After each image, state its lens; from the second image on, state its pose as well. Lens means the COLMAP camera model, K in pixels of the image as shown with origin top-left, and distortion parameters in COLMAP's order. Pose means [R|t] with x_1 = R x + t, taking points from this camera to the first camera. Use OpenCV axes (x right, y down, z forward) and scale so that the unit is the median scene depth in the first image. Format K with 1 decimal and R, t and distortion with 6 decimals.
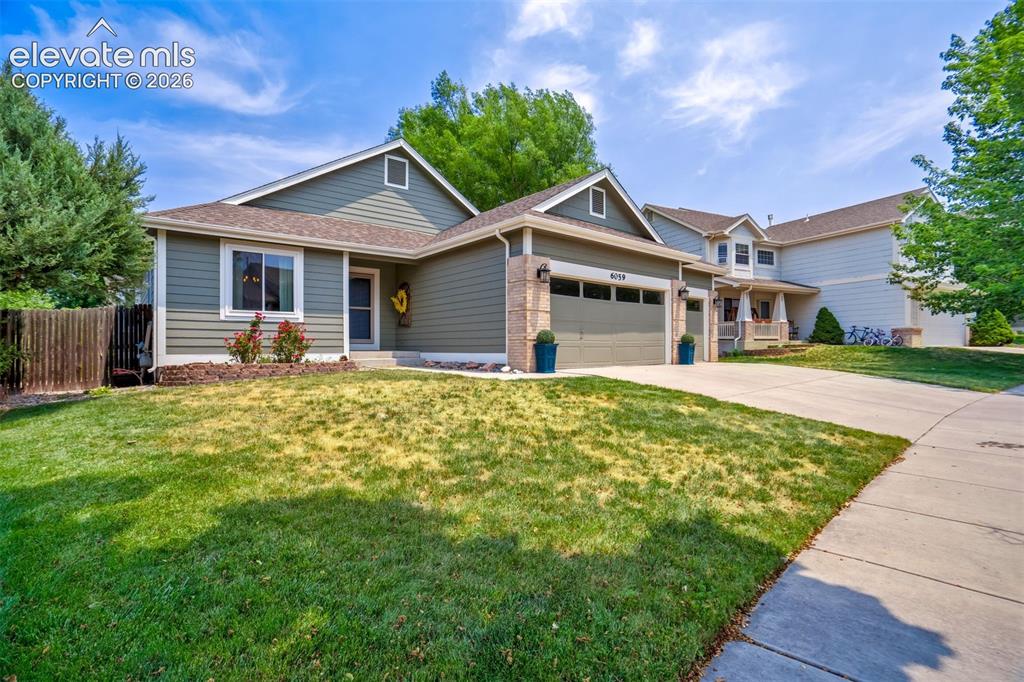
lens RADIAL K [[488.9, 0, 512.0], [0, 488.9, 341.0], [0, 0, 1]] dist [0.001427, 0.000047]
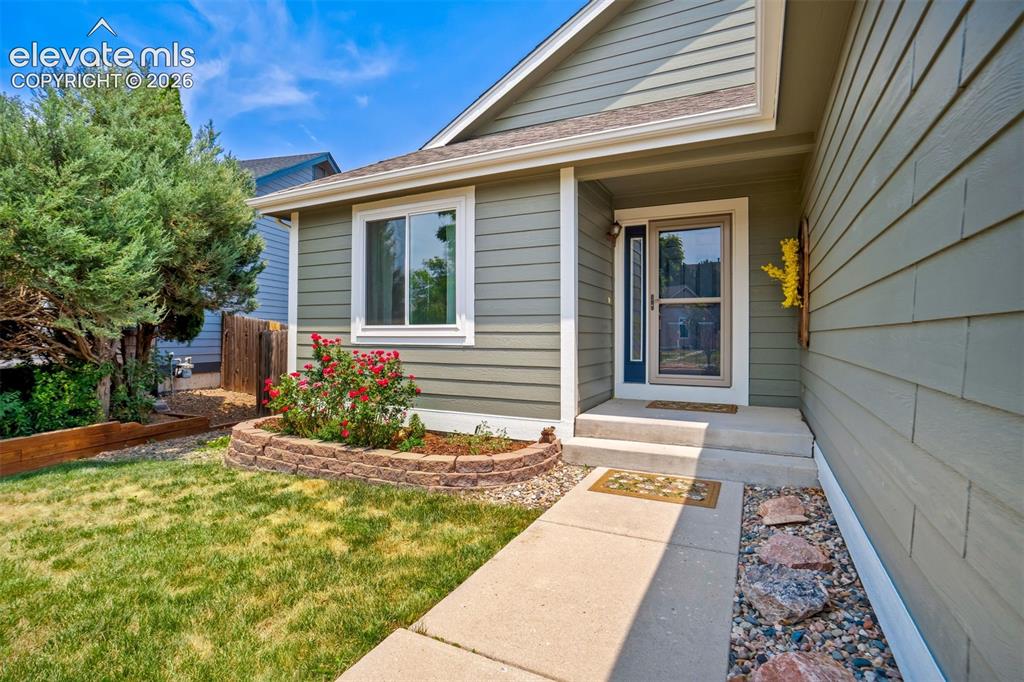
lens RADIAL K [[453.6, 0, 512.0], [0, 453.6, 341.0], [0, 0, 1]] dist [-0.017606, -0.000282]
pose [[0.424957, 0.011128, -0.905145, -0.026336], [0.001772, 0.999912, 0.013125, -0.047823], [0.905212, -0.007182, 0.424900, 0.852009]]
